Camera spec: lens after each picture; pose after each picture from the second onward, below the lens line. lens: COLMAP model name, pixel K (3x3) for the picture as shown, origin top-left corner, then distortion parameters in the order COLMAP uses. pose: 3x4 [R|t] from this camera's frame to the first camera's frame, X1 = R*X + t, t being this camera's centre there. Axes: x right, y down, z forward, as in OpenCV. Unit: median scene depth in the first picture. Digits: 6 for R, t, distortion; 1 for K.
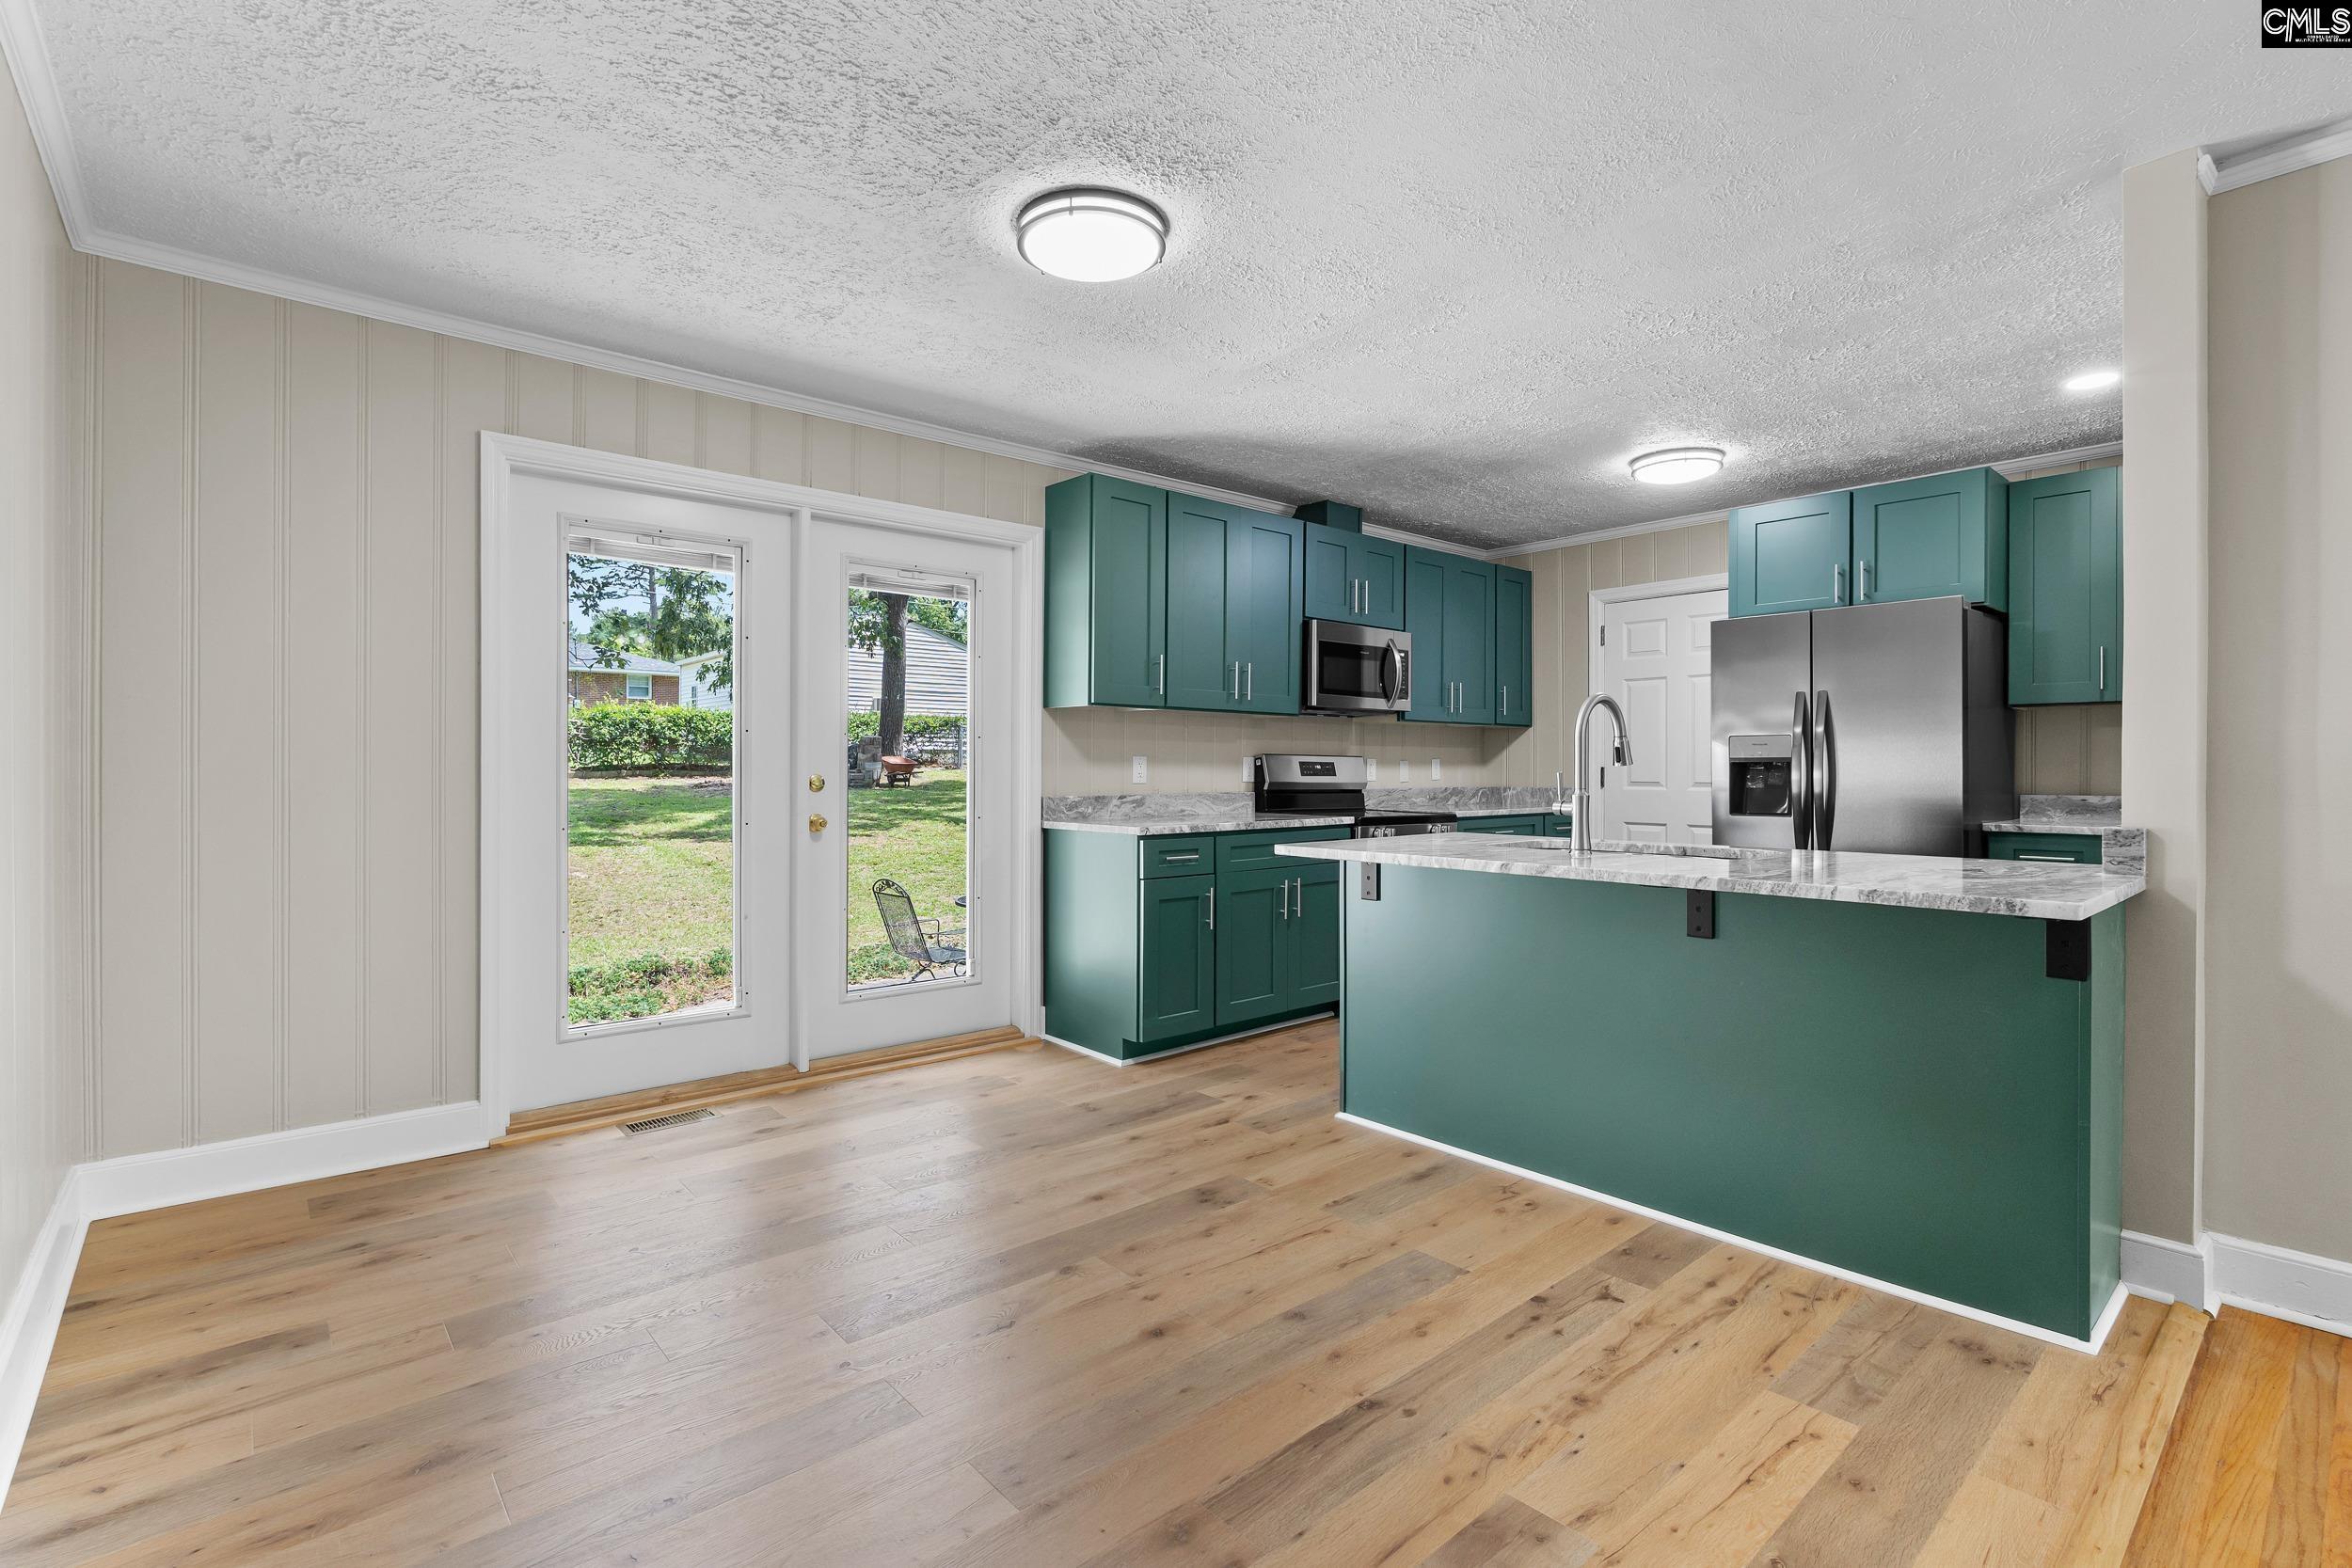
lens RADIAL K [[1073.6, 0, 1176.1], [0, 1073.6, 775.1], [0, 0, 1]] dist [-0.006571, -0.001242]
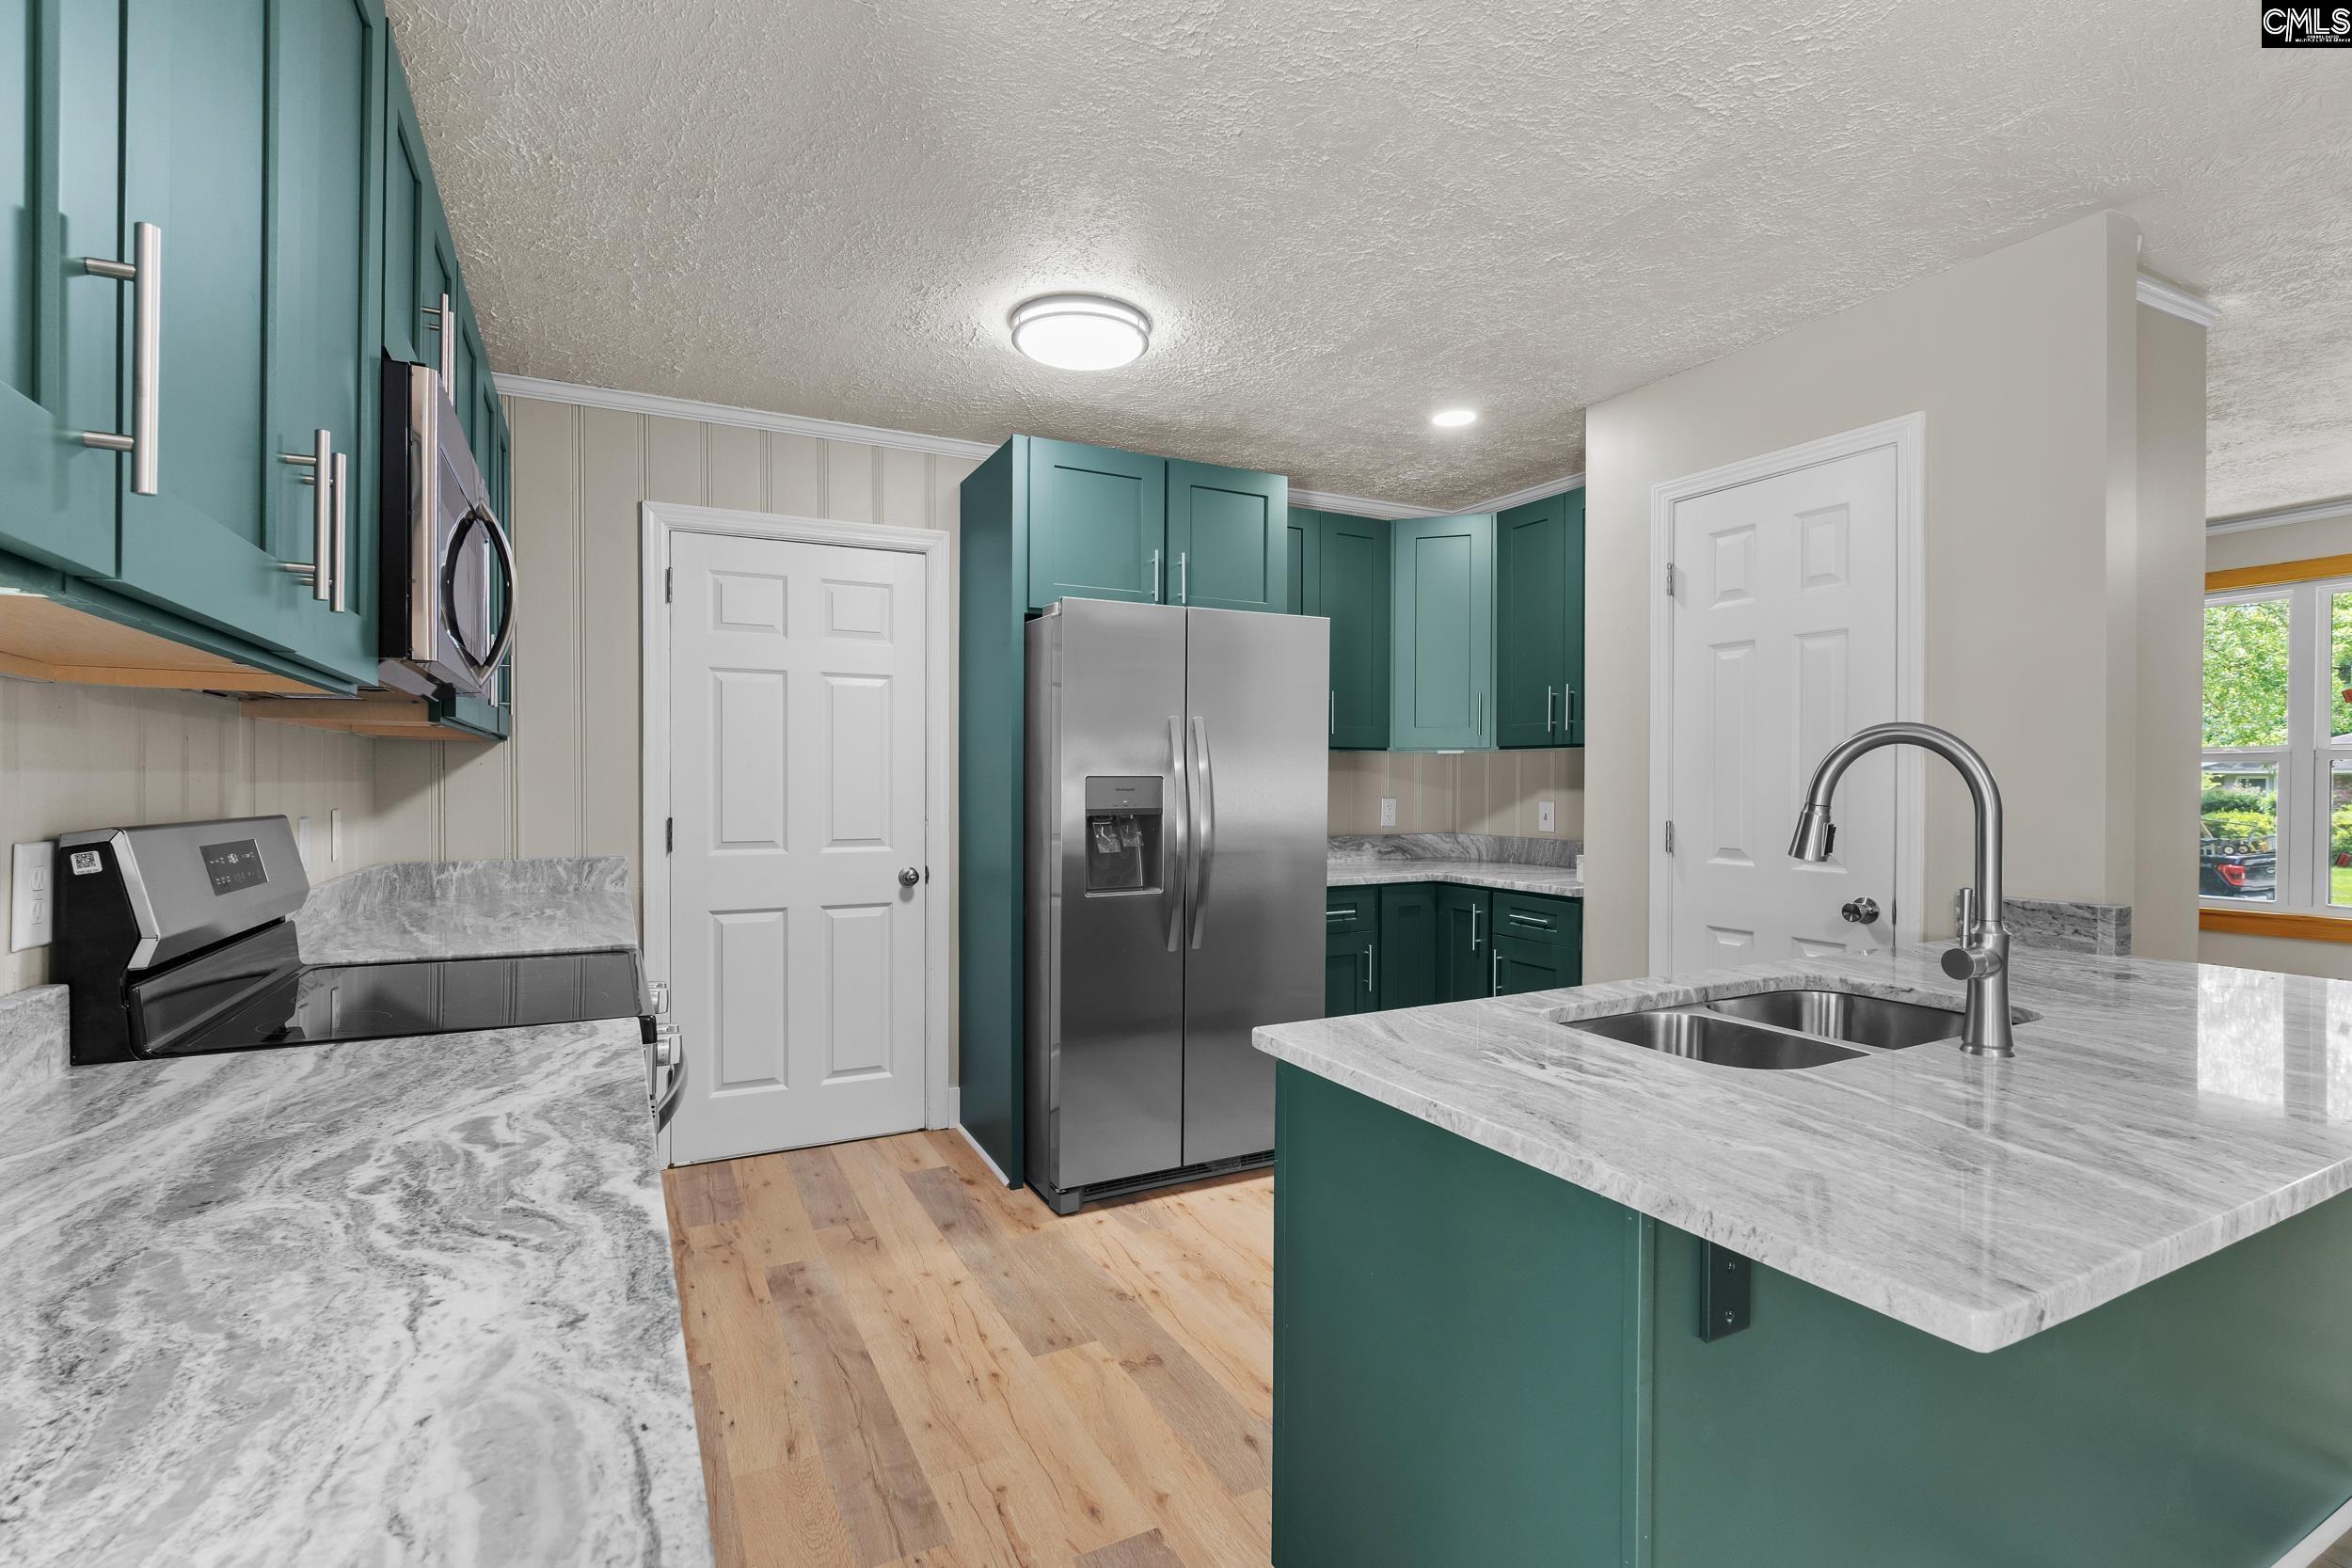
lens RADIAL K [[1073.6, 0, 1176.1], [0, 1073.6, 775.1], [0, 0, 1]] dist [-0.006571, -0.001242]
pose [[0.231577, 0.003446, 0.972810, -0.286751], [0.003945, 0.999982, -0.004481, -0.082171], [-0.972809, 0.004876, 0.231559, 1.880010]]
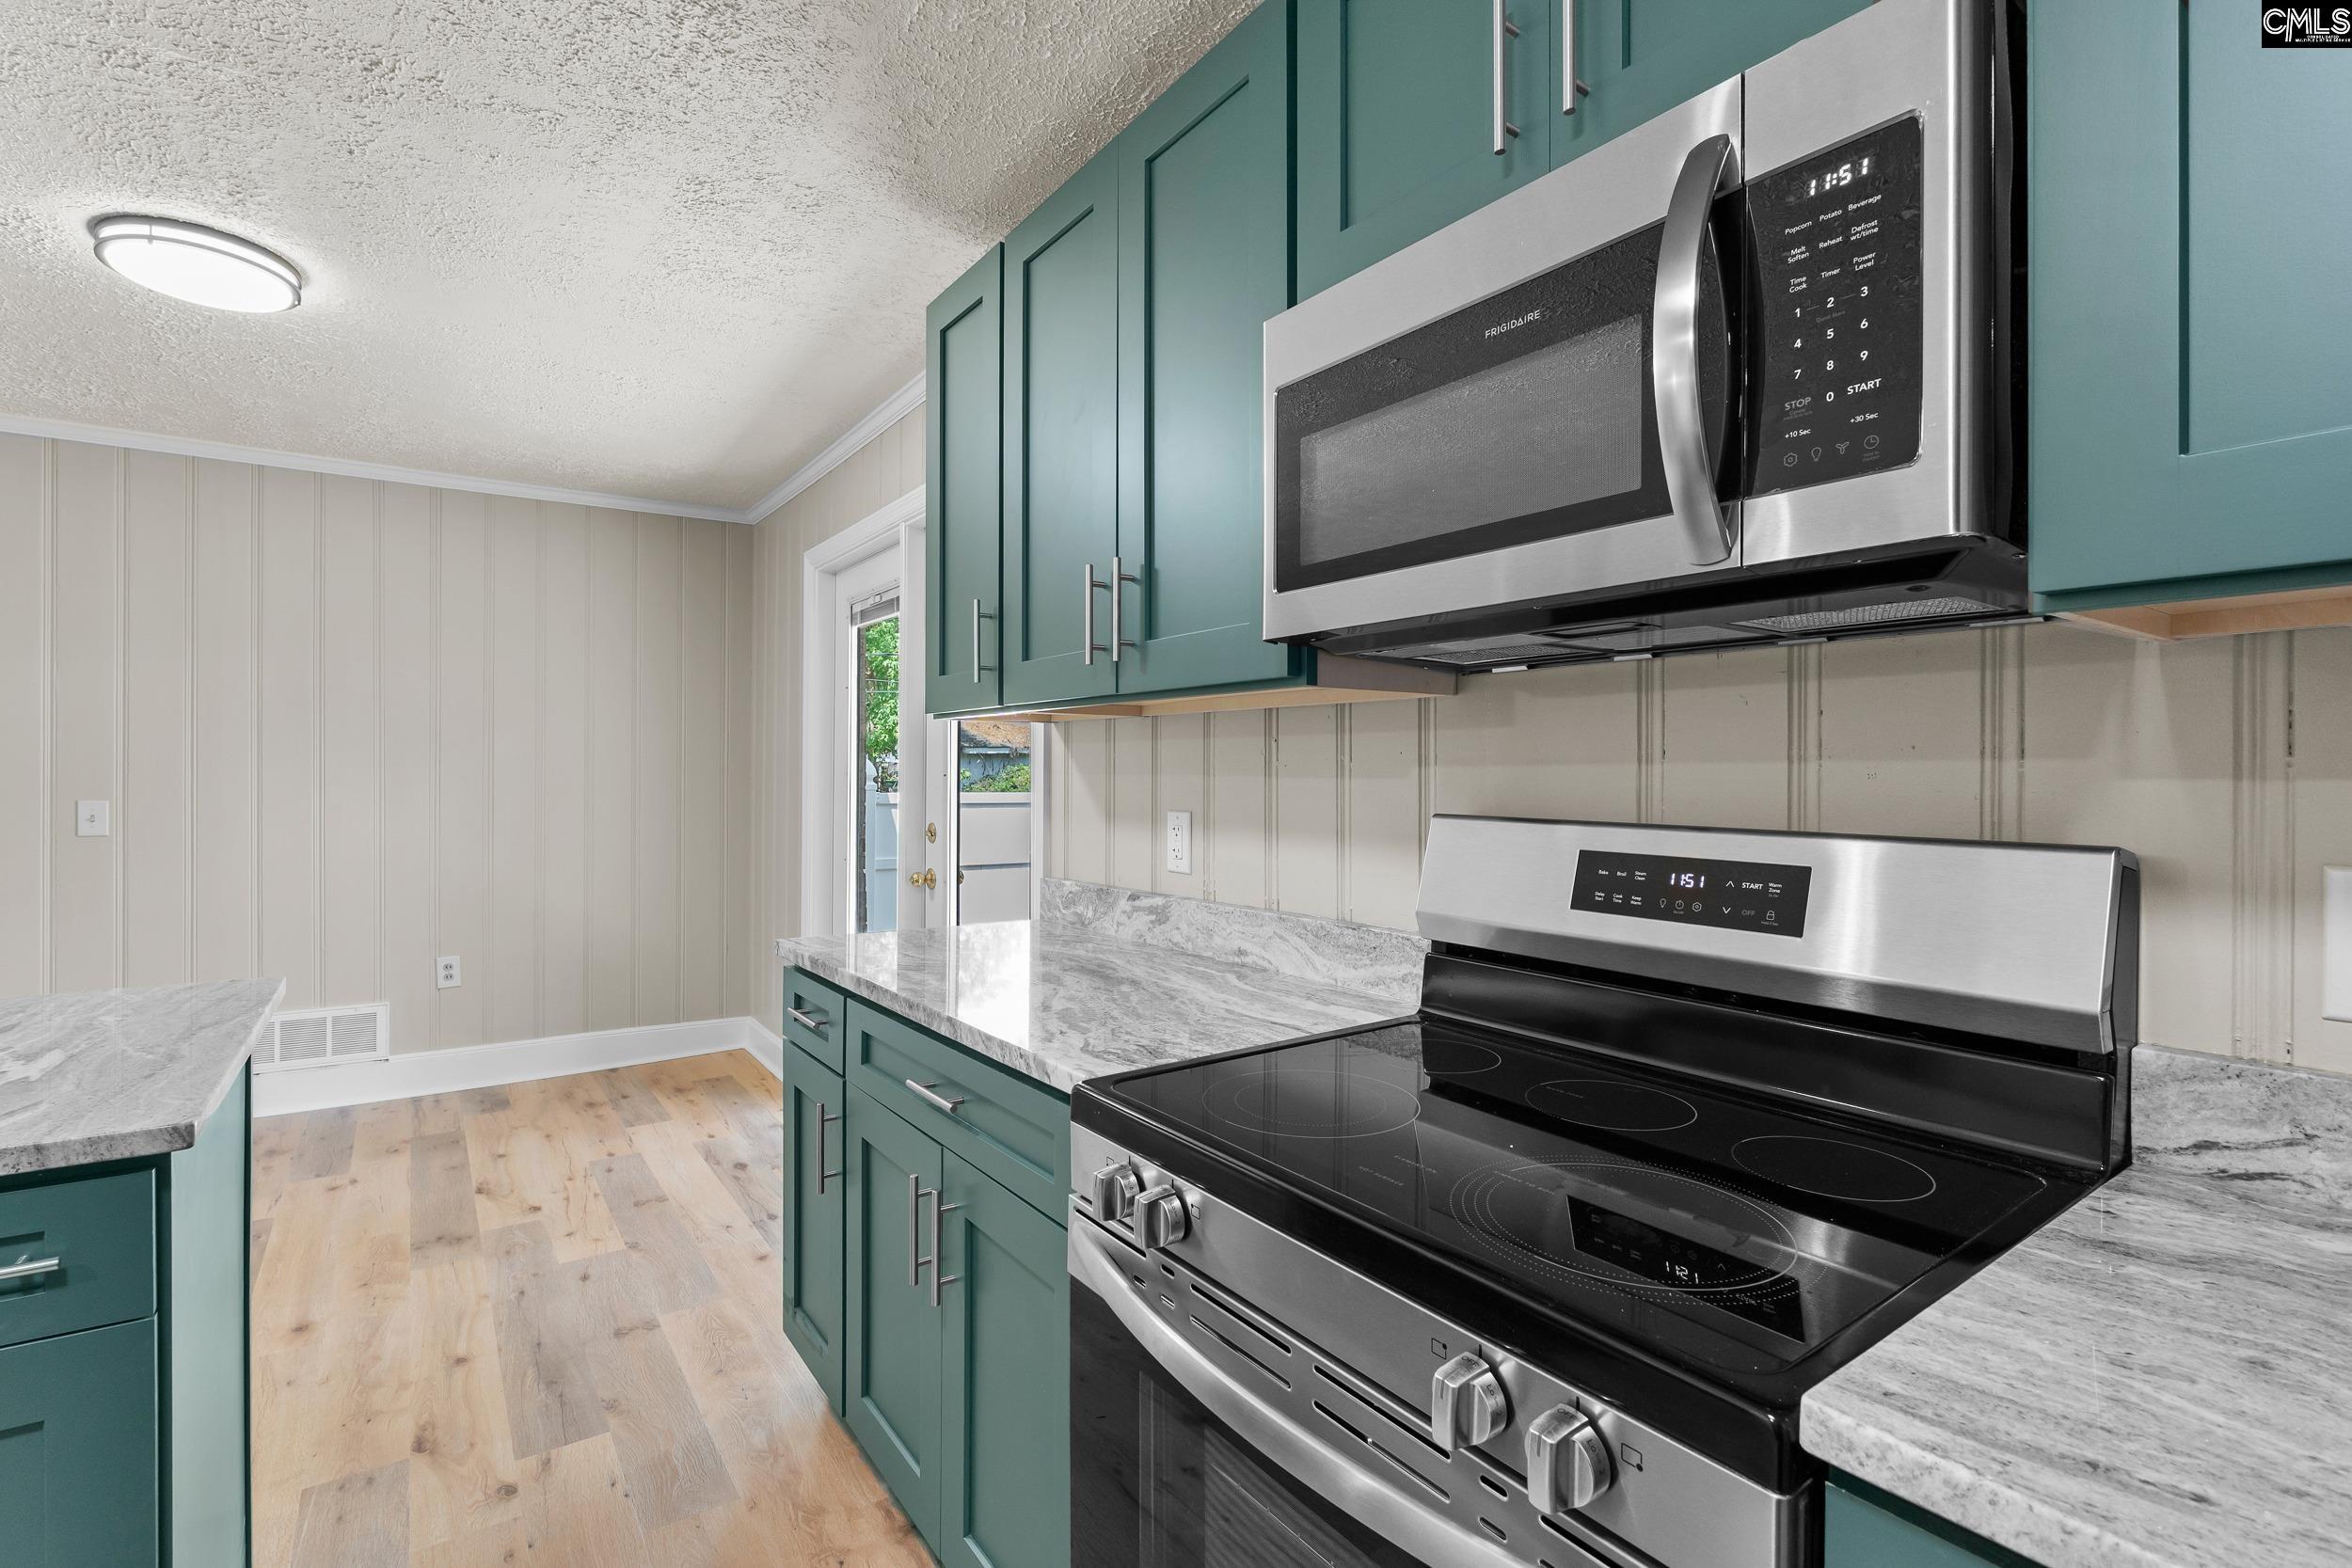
lens RADIAL K [[1073.6, 0, 1176.1], [0, 1073.6, 775.1], [0, 0, 1]] dist [-0.006571, -0.001242]
pose [[-0.100339, -0.005610, -0.994938, 1.024432], [-0.011685, 0.999922, -0.004460, -0.076136], [0.994885, 0.011178, -0.100396, 2.575967]]
